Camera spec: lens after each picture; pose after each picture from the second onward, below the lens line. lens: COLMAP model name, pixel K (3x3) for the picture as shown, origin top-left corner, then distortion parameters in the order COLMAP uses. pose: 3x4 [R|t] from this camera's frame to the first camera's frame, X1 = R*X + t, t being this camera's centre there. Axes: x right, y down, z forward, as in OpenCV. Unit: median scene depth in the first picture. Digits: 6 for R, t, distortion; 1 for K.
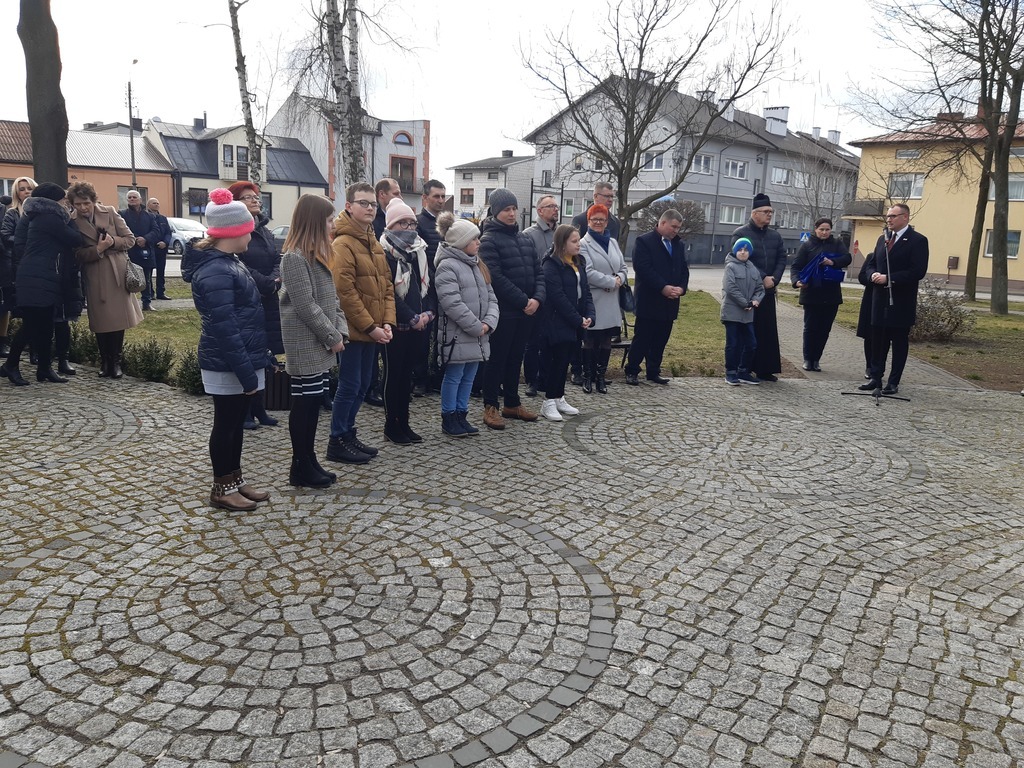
lens RADIAL K [[807.4, 0, 534.0], [0, 807.4, 380.9], [0, 0, 1]] dist [0.097283, -0.212061]
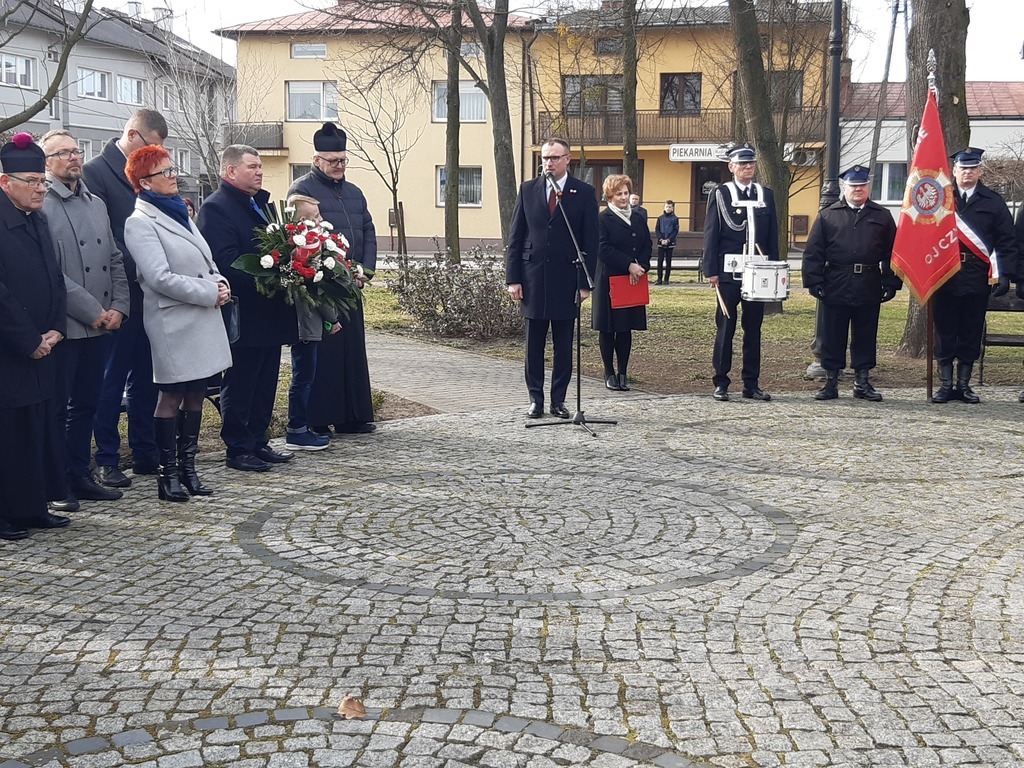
lens RADIAL K [[1400.0, 0, 512.0], [0, 1400.0, 384.0], [0, 0, 1]] dist [0.203672, -0.655493]
pose [[0.814001, -0.120629, 0.568200, -0.466016], [0.140679, 0.990017, 0.008644, -0.051620], [-0.563571, 0.072897, 0.822845, 0.123978]]
